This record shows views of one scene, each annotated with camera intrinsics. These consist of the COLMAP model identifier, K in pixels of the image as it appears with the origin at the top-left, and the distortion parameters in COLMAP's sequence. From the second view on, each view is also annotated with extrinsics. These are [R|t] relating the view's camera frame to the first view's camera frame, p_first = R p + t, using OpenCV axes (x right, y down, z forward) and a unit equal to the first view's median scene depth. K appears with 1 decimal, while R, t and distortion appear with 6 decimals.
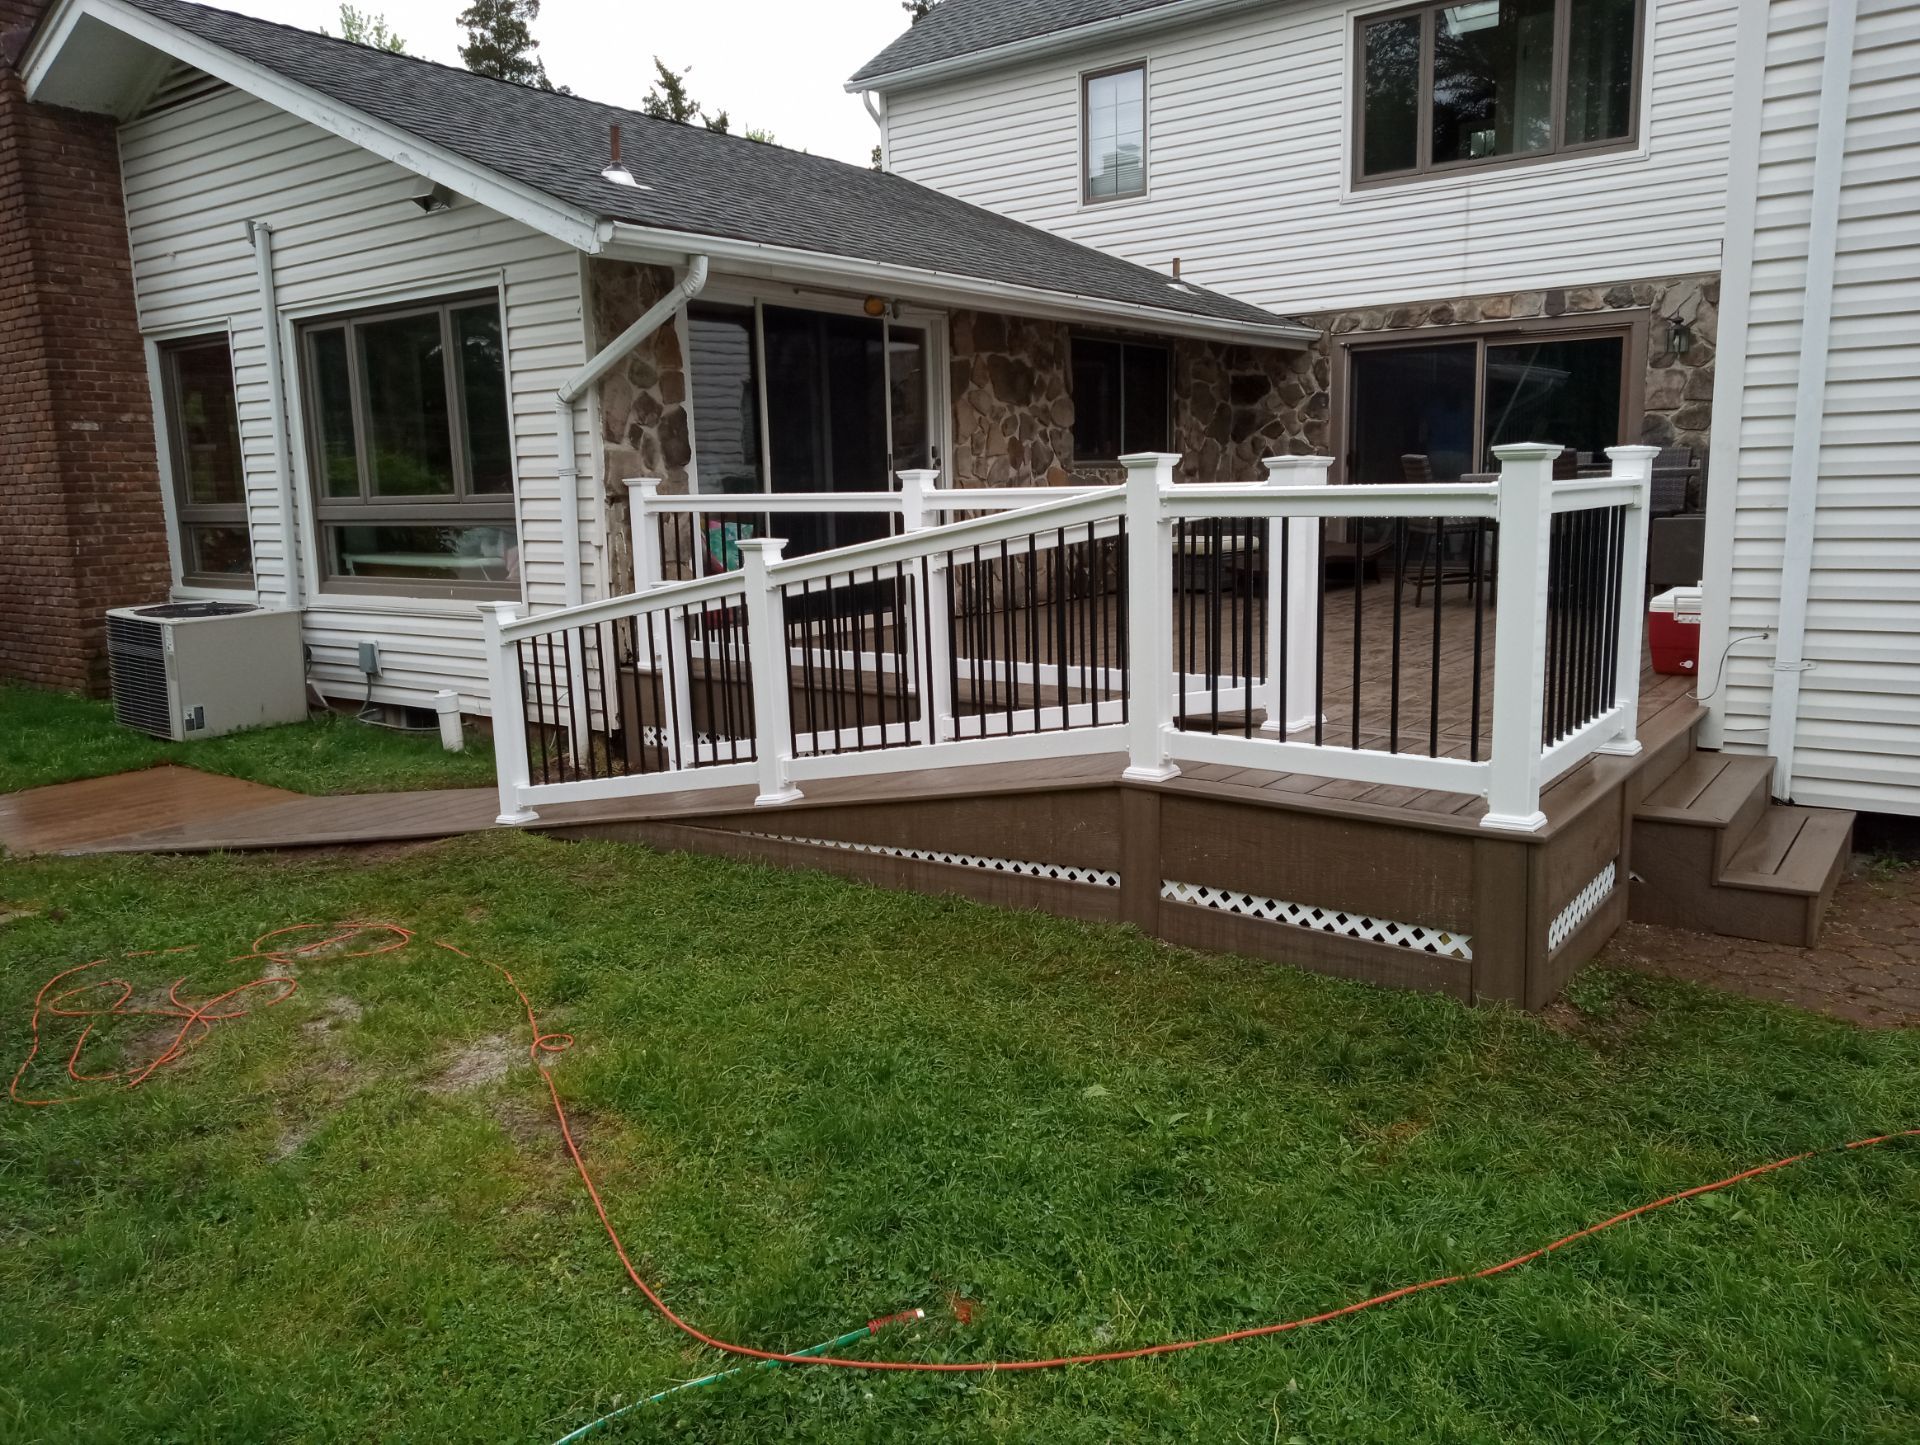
lens RADIAL K [[1422.8, 0, 958.6], [0, 1422.8, 730.4], [0, 0, 1]] dist [0.050352, -0.065681]
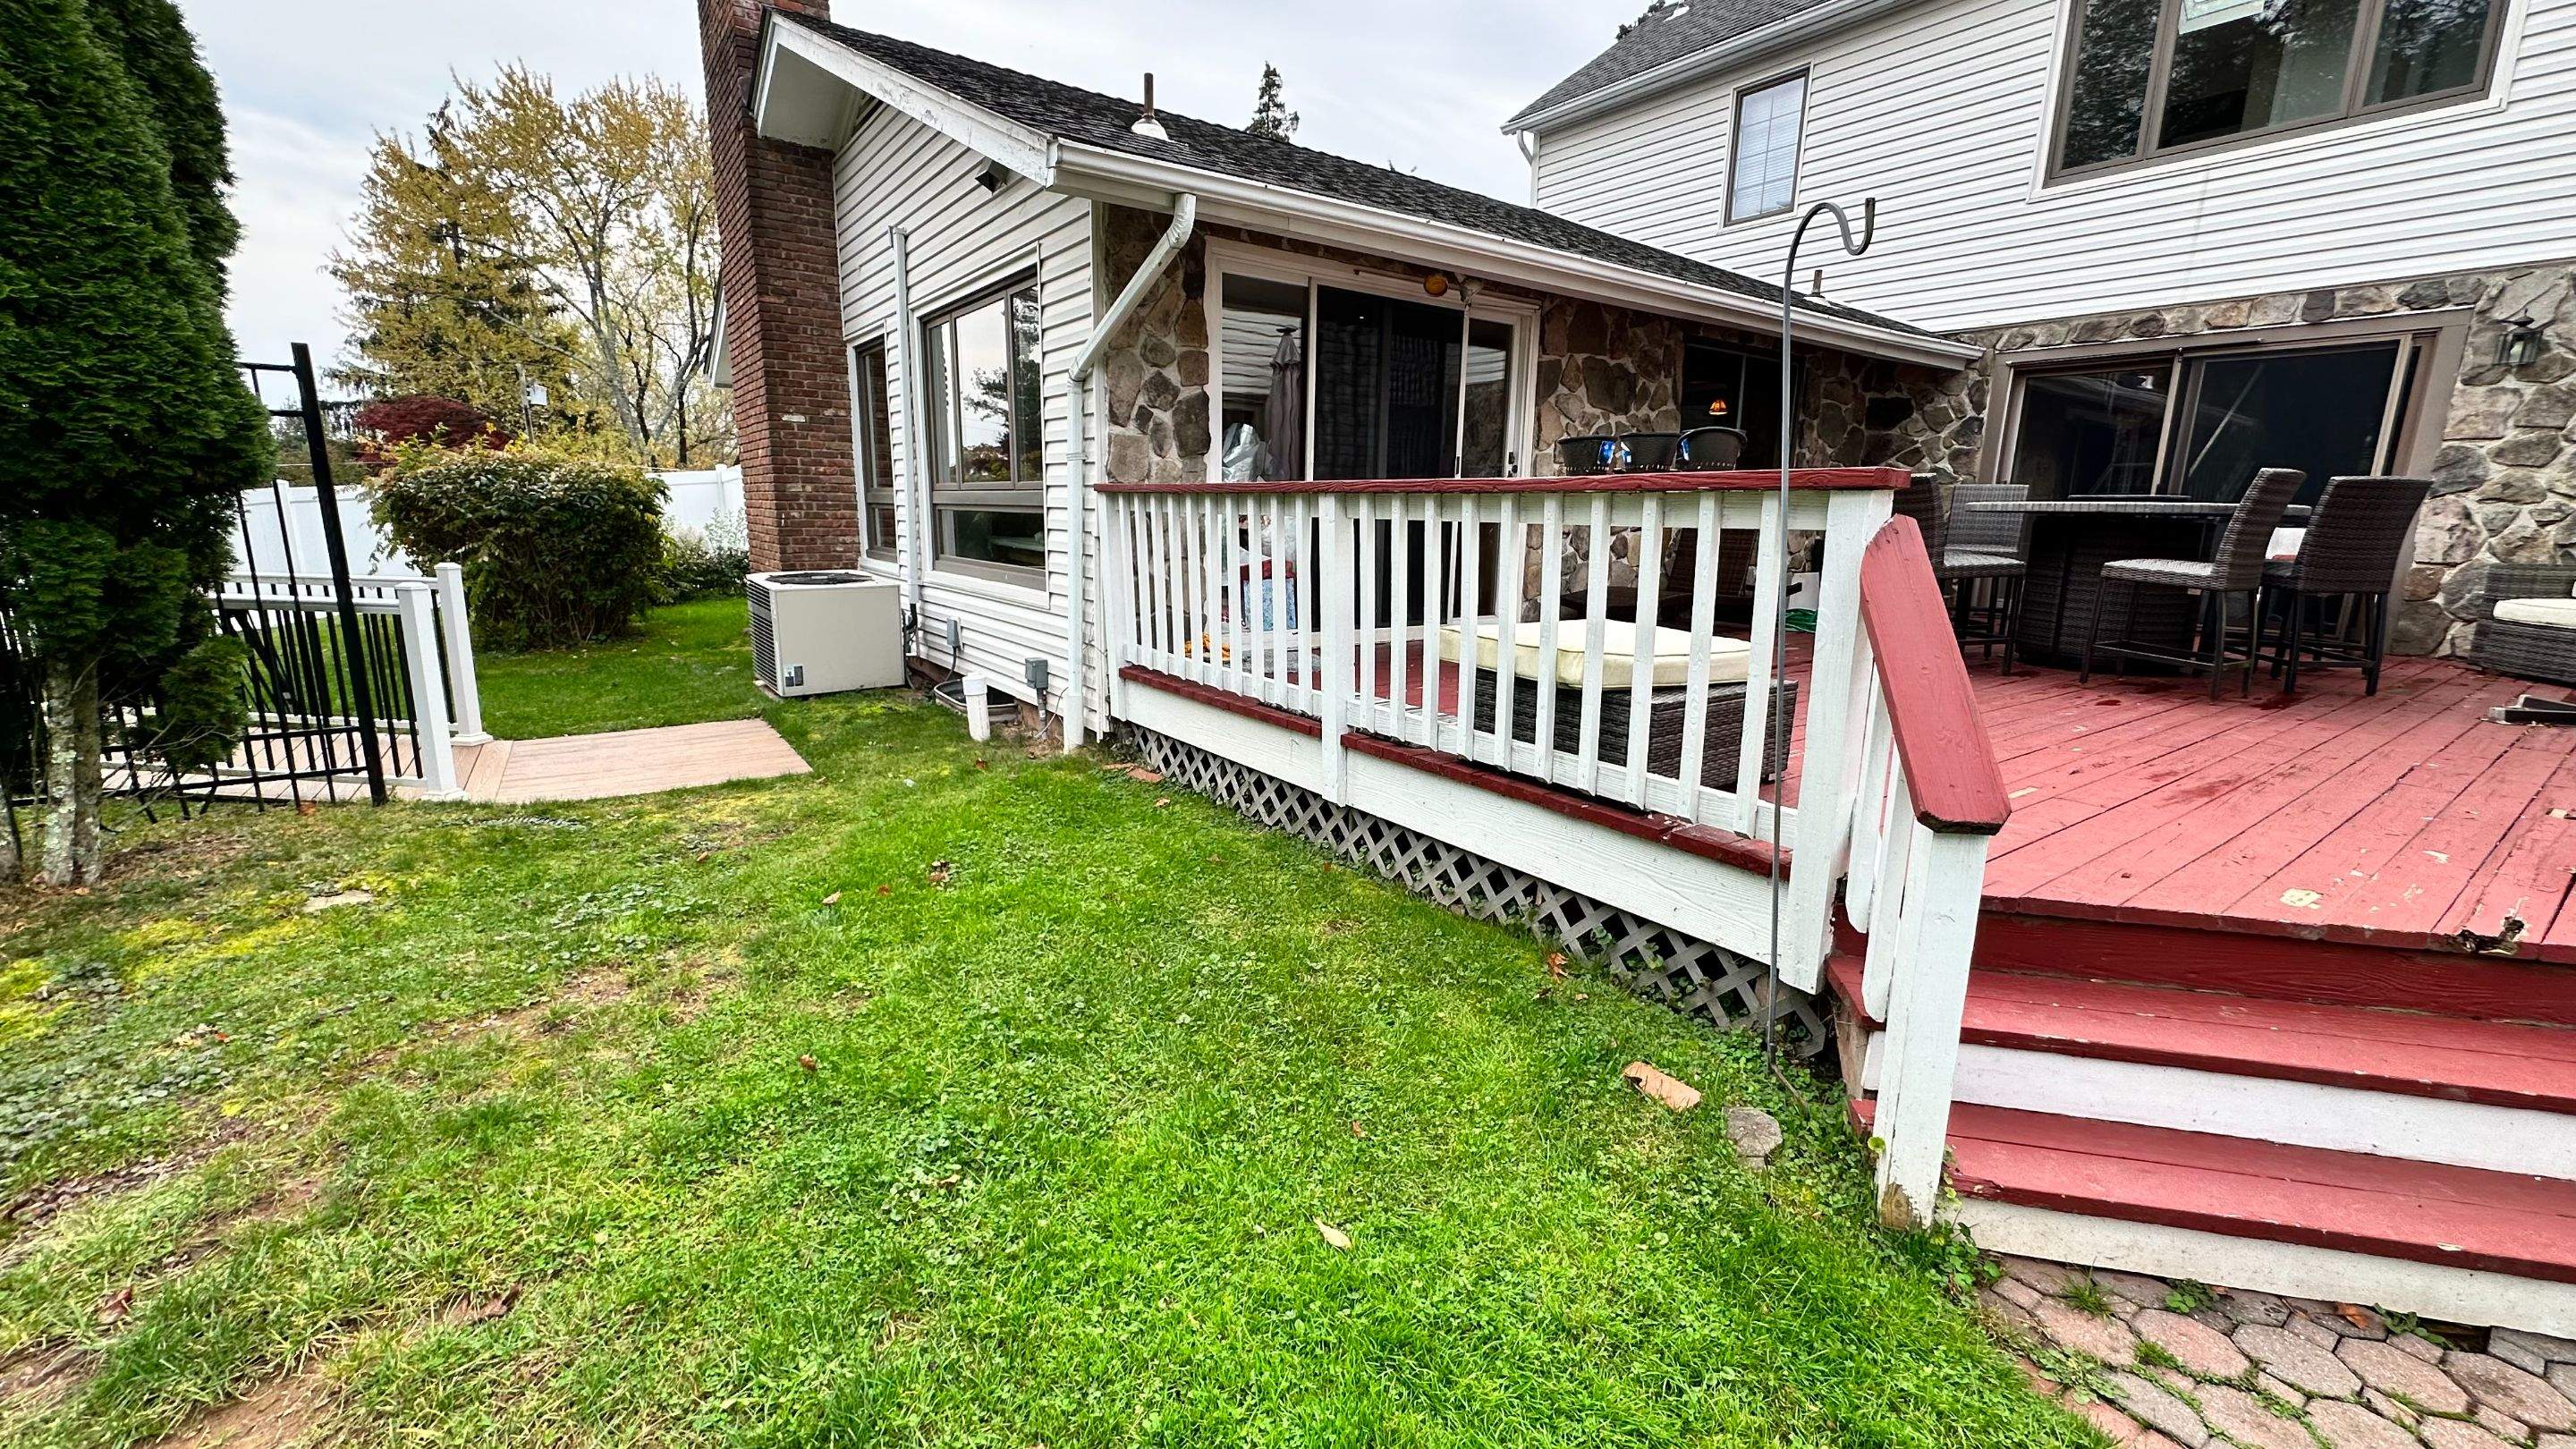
lens RADIAL K [[1029.8, 0, 1286.1], [0, 1029.8, 731.3], [0, 0, 1]] dist [-0.002852, 0.000746]
pose [[0.951443, 0.105738, -0.289094, 0.053262], [-0.093257, 0.994029, 0.056649, -0.037434], [0.293358, -0.026938, 0.955623, 0.278988]]
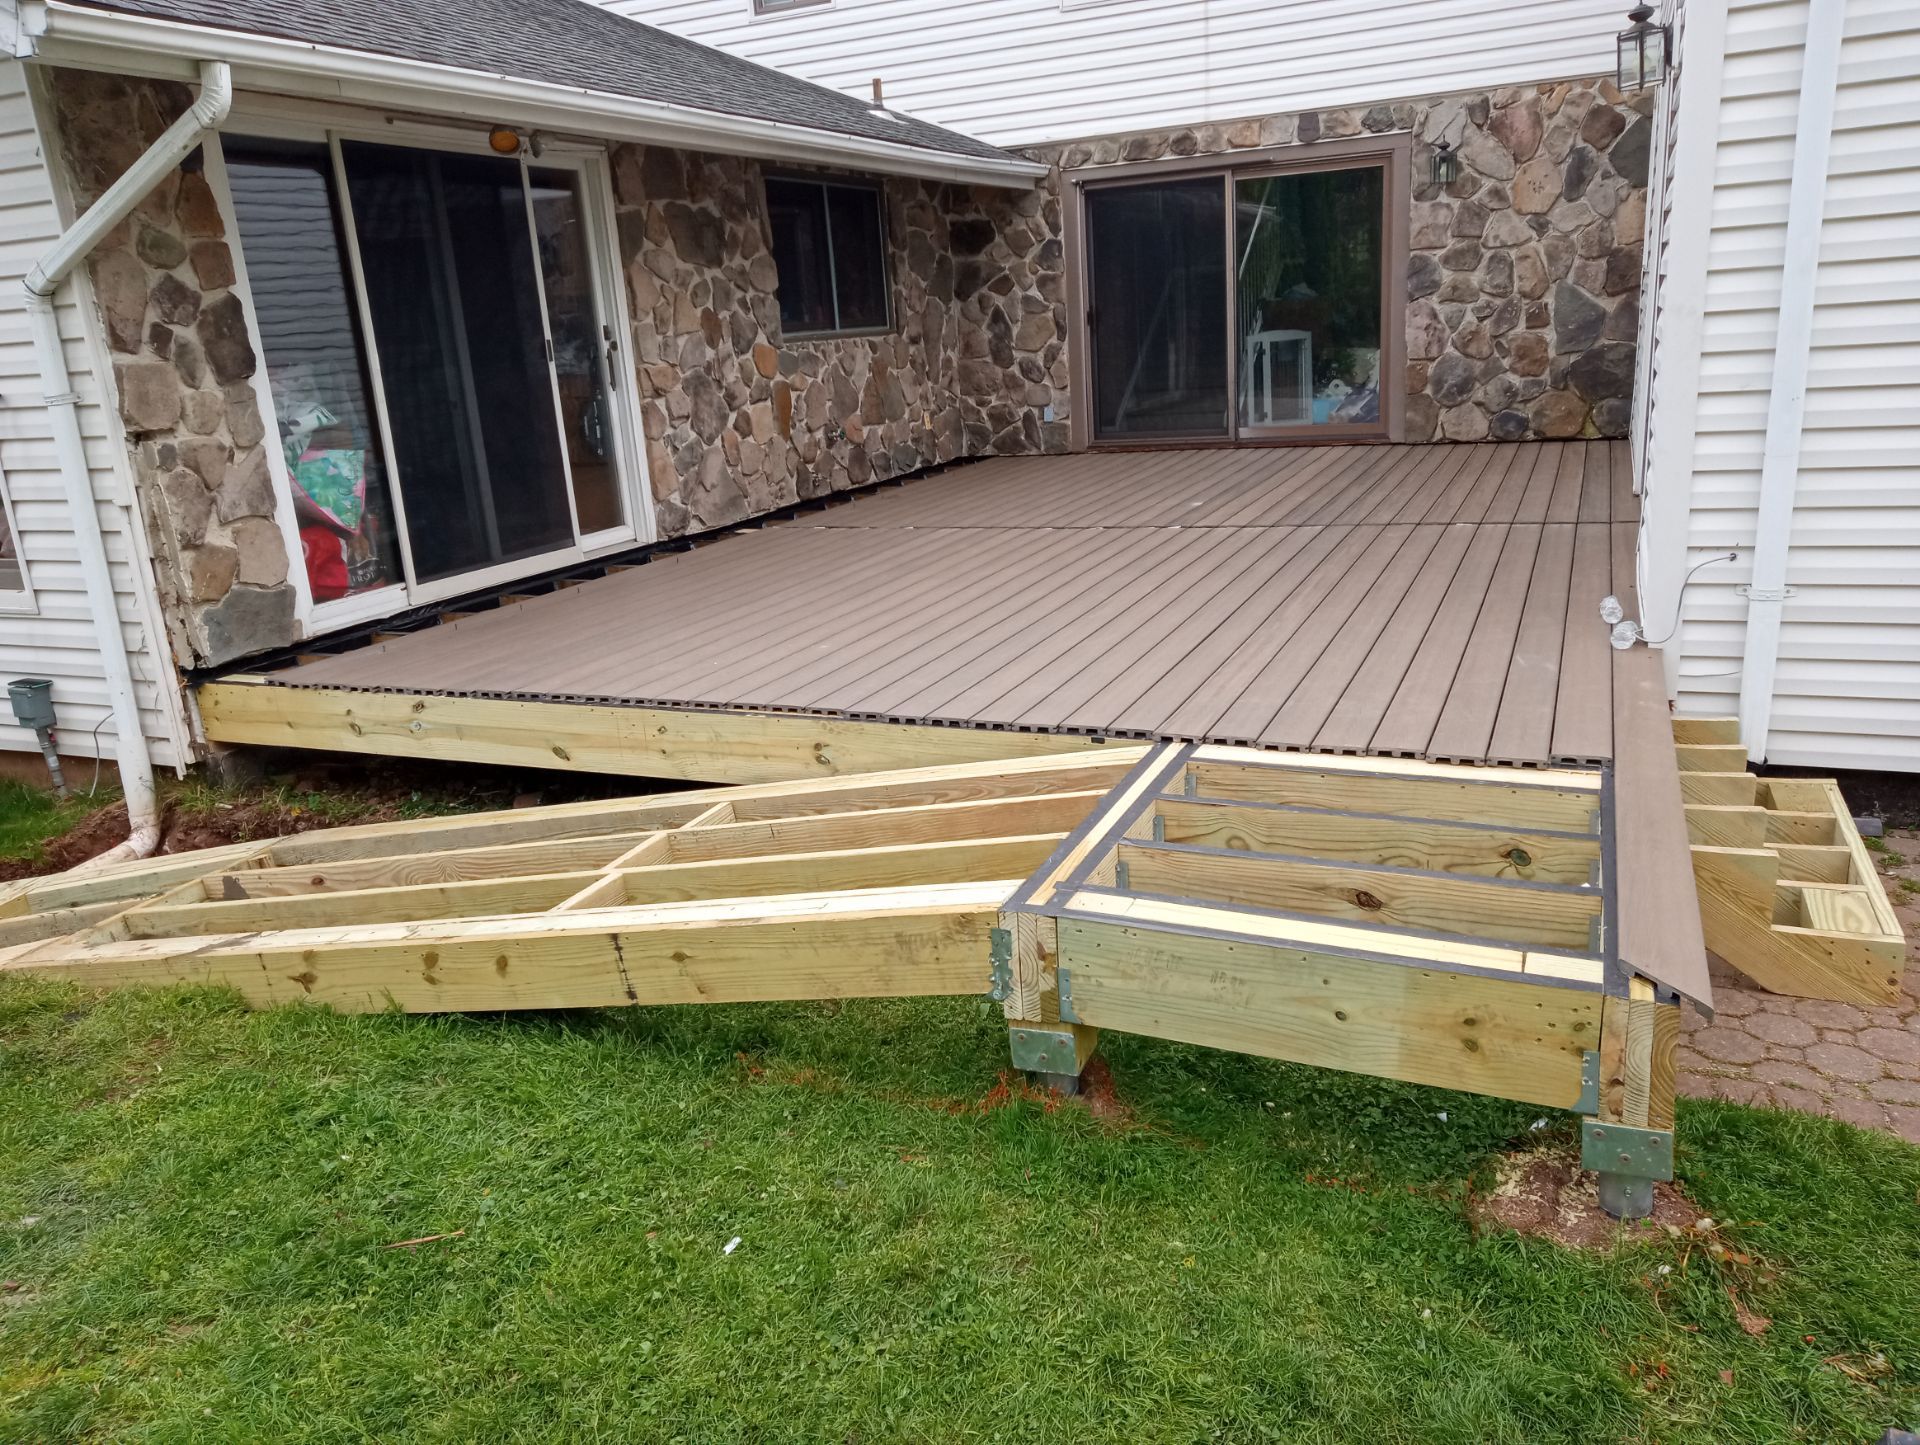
lens RADIAL K [[1411.1, 0, 959.7], [0, 1411.1, 731.6], [0, 0, 1]] dist [0.051411, -0.074810]
pose [[0.974288, -0.100035, 0.201883, -0.007341], [0.078670, 0.990676, 0.111231, -0.047580], [-0.211127, -0.092489, 0.973073, 0.172553]]
